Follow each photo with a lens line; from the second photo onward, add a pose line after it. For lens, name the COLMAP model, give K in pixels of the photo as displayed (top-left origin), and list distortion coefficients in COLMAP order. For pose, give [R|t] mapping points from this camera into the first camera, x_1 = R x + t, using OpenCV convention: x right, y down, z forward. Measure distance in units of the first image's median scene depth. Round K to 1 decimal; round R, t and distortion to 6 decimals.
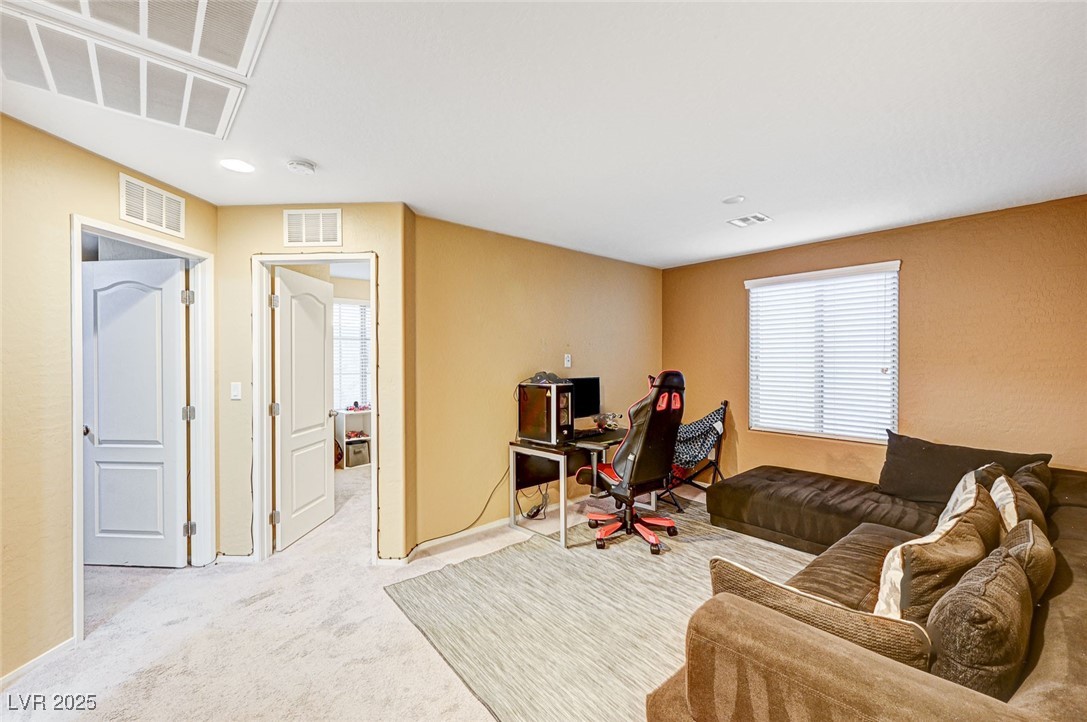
lens RADIAL K [[450.0, 0, 544.8], [0, 450.0, 358.5], [0, 0, 1]] dist [-0.002023, 0.000165]
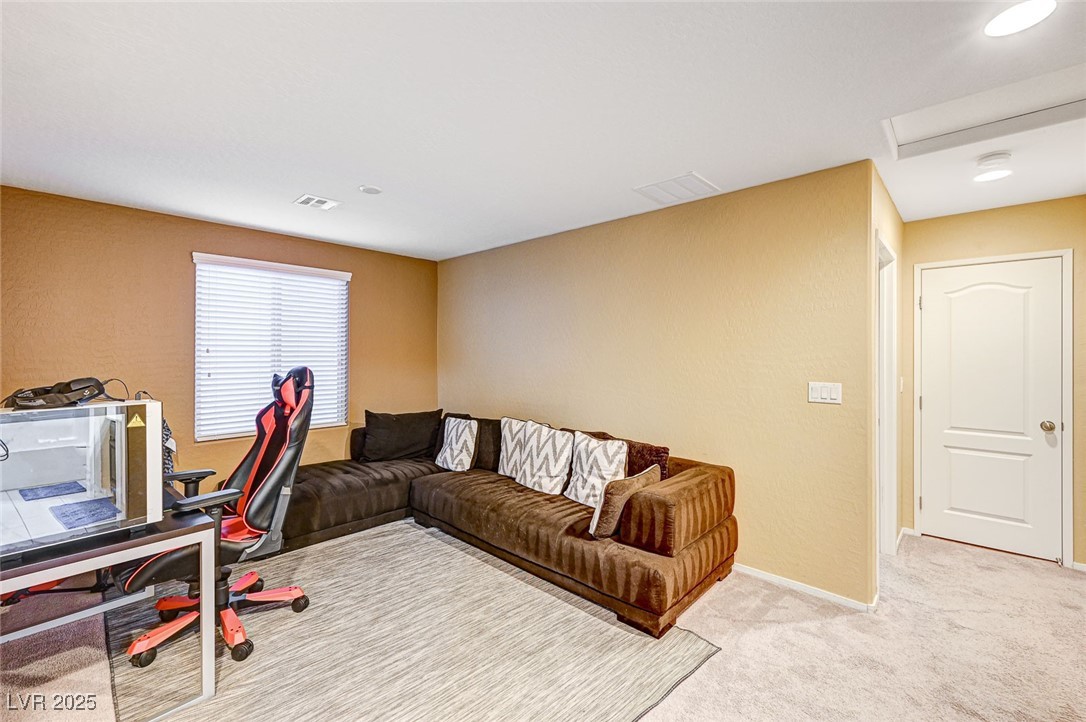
lens RADIAL K [[449.6, 0, 544.3], [0, 449.6, 358.5], [0, 0, 1]] dist [-0.002023, 0.000165]
pose [[-0.091109, -0.005173, 0.995827, -0.549554], [0.001777, 0.999984, 0.005357, 0.010749], [-0.995839, 0.002258, -0.091099, 0.675828]]
